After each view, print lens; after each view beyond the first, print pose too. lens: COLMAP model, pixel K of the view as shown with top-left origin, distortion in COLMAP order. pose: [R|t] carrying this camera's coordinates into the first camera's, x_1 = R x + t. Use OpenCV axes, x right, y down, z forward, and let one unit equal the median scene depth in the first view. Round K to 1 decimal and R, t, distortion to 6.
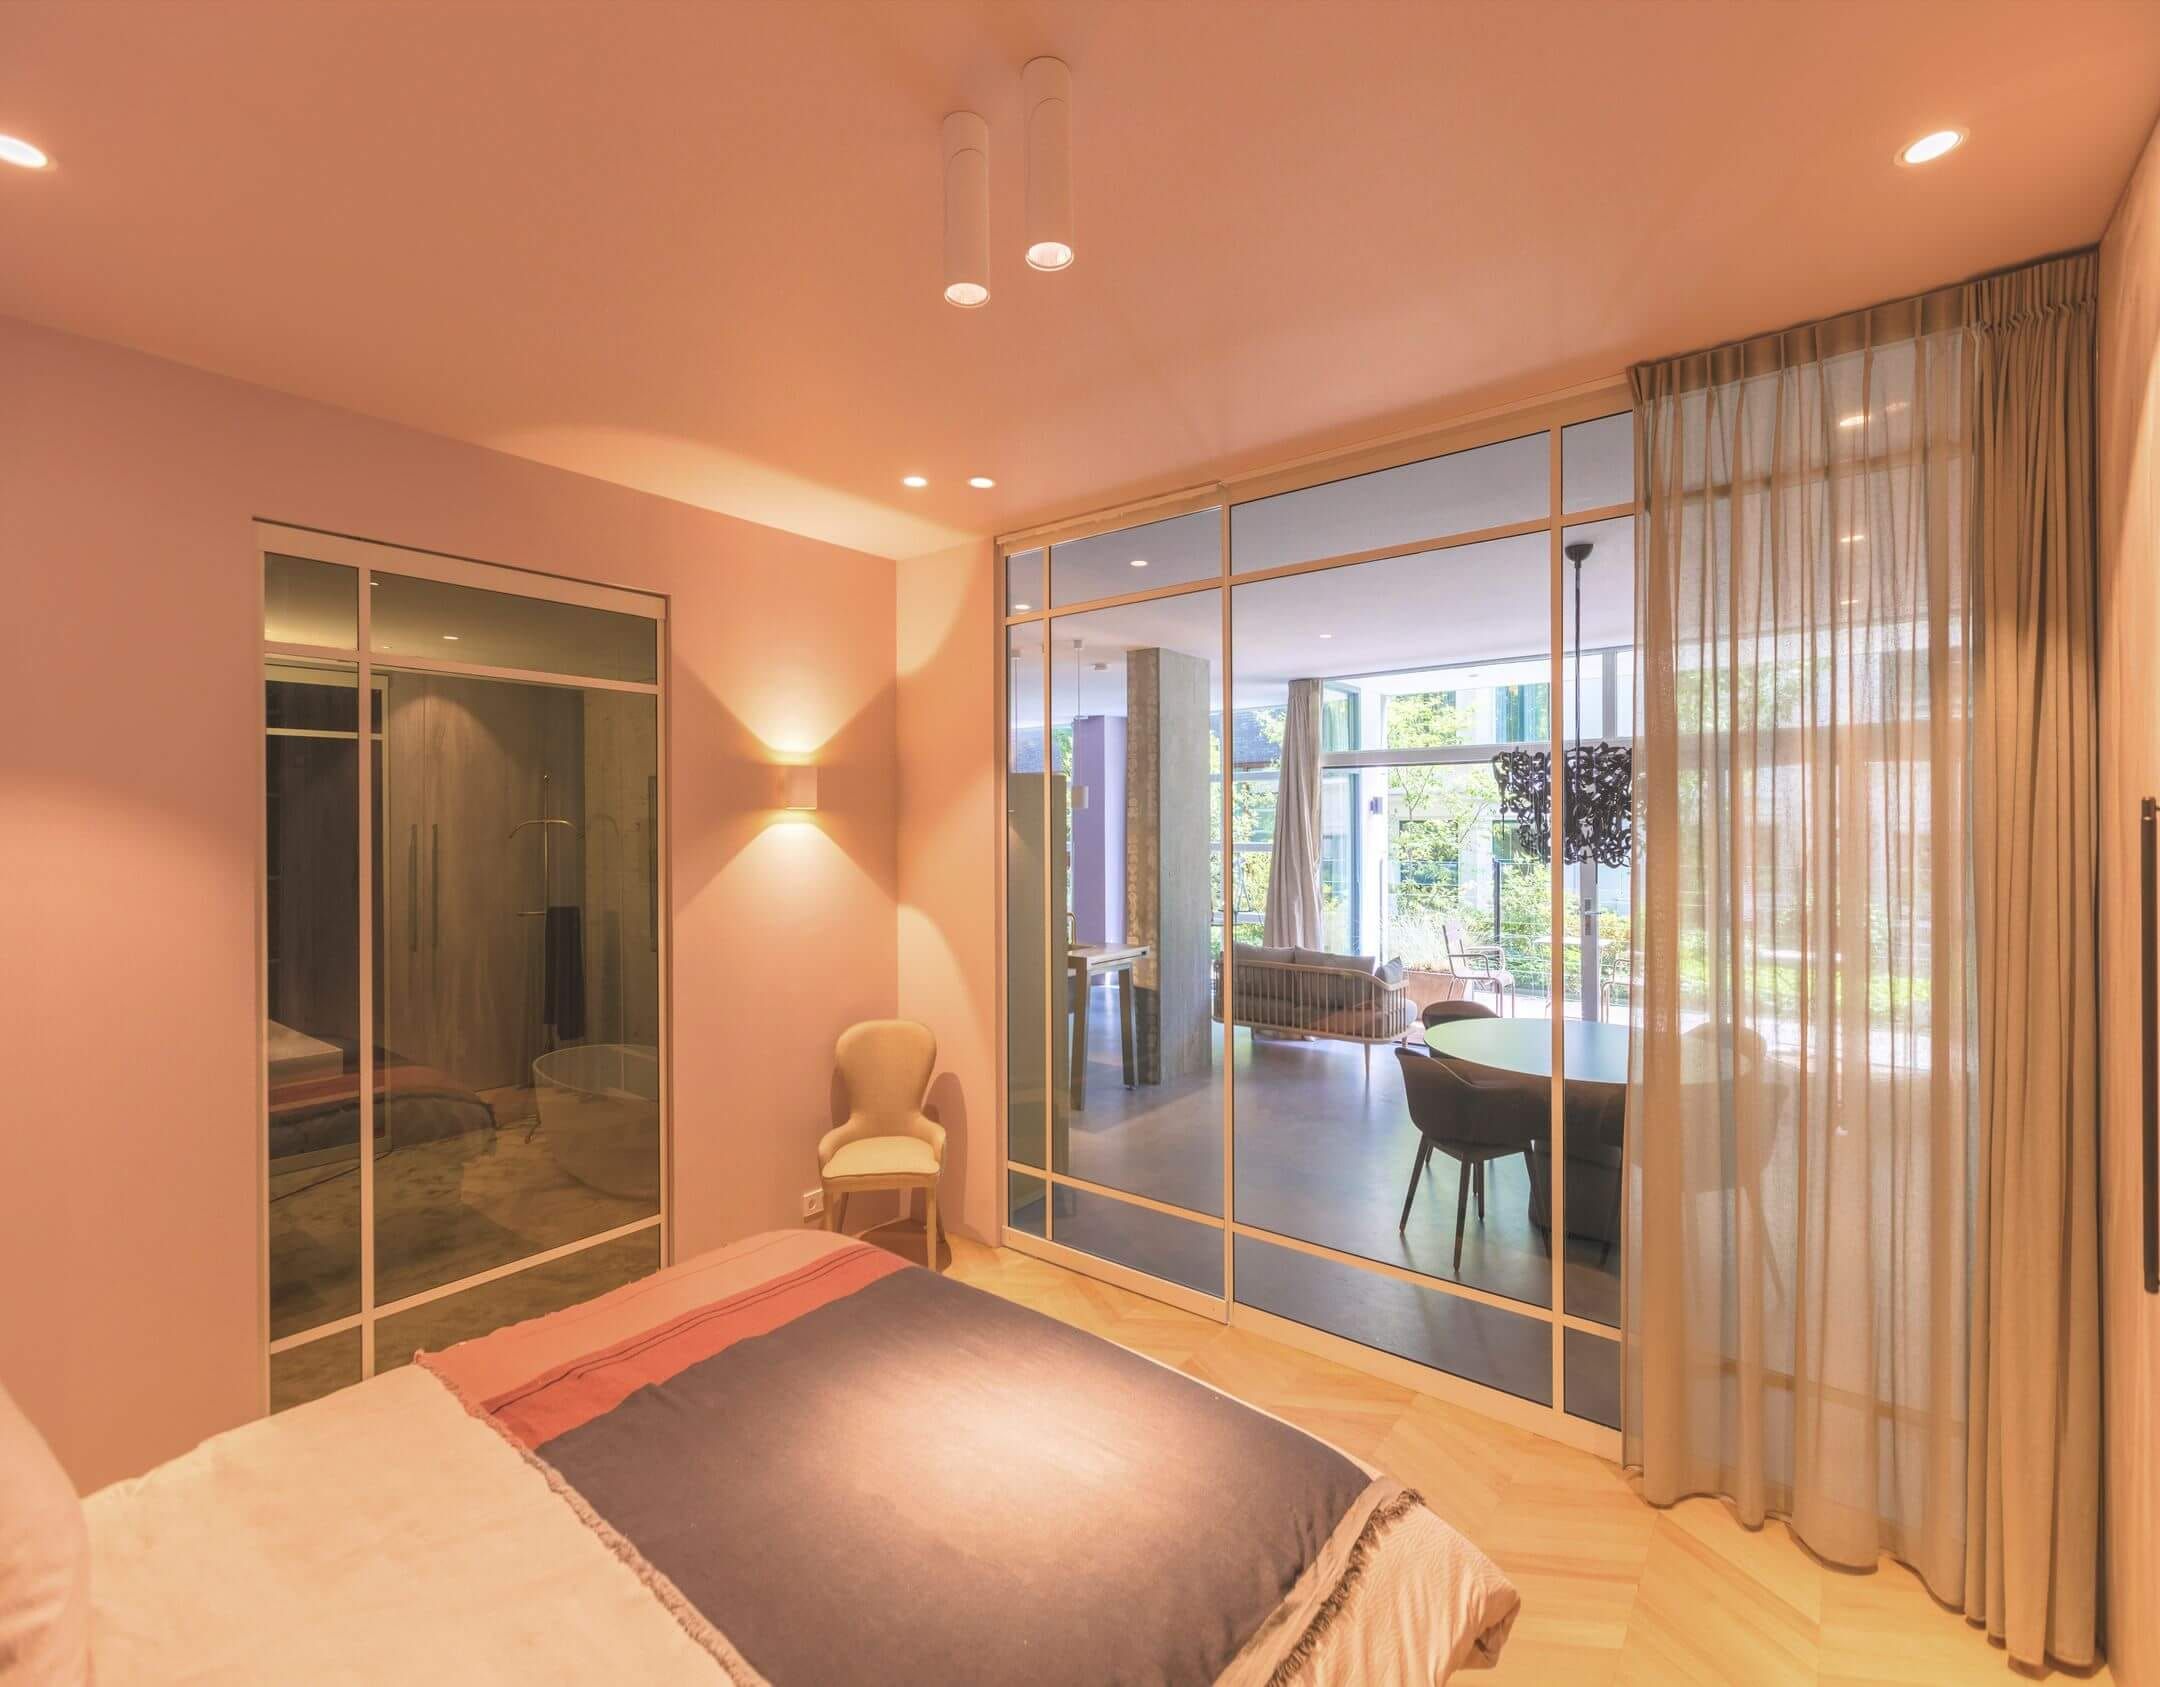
lens RADIAL K [[963.8, 0, 1080.0], [0, 963.8, 843.5], [0, 0, 1]] dist [-0.000154, -0.000061]
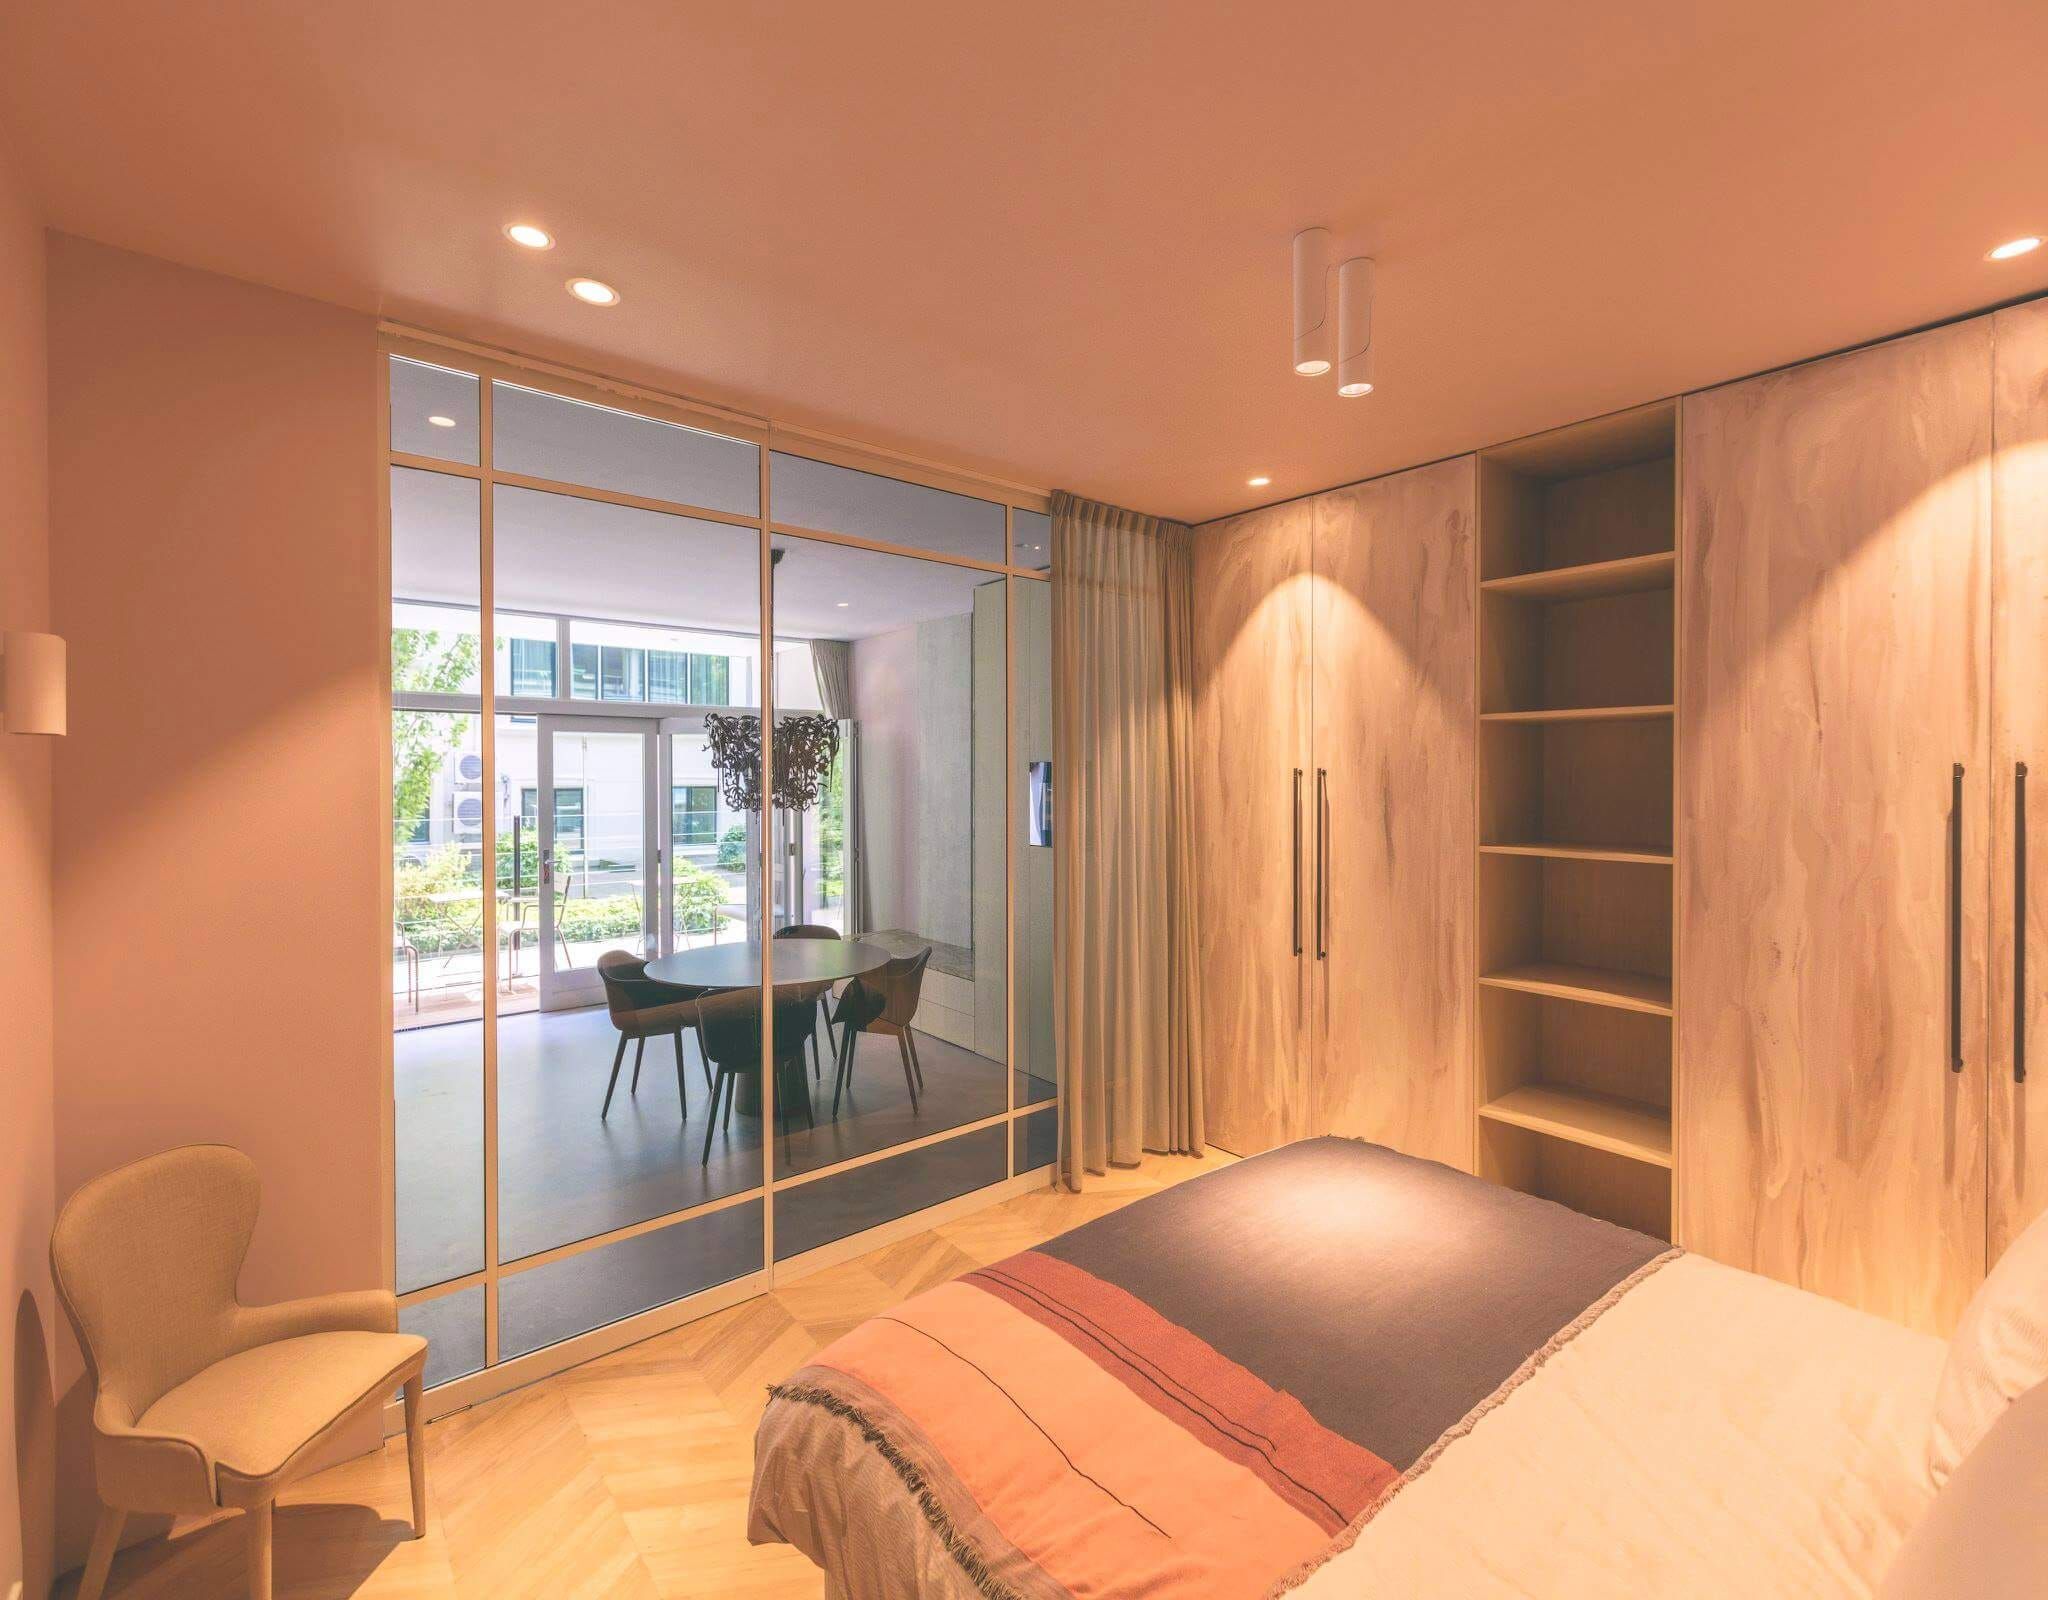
lens RADIAL K [[921.7, 0, 1024.0], [0, 921.7, 800.0], [0, 0, 1]] dist [0.016359, -0.000012]
pose [[0.214207, -0.018459, 0.976614, -0.776705], [0.017407, 0.999735, 0.015078, -0.006010], [-0.976633, 0.013770, 0.214471, 0.604999]]
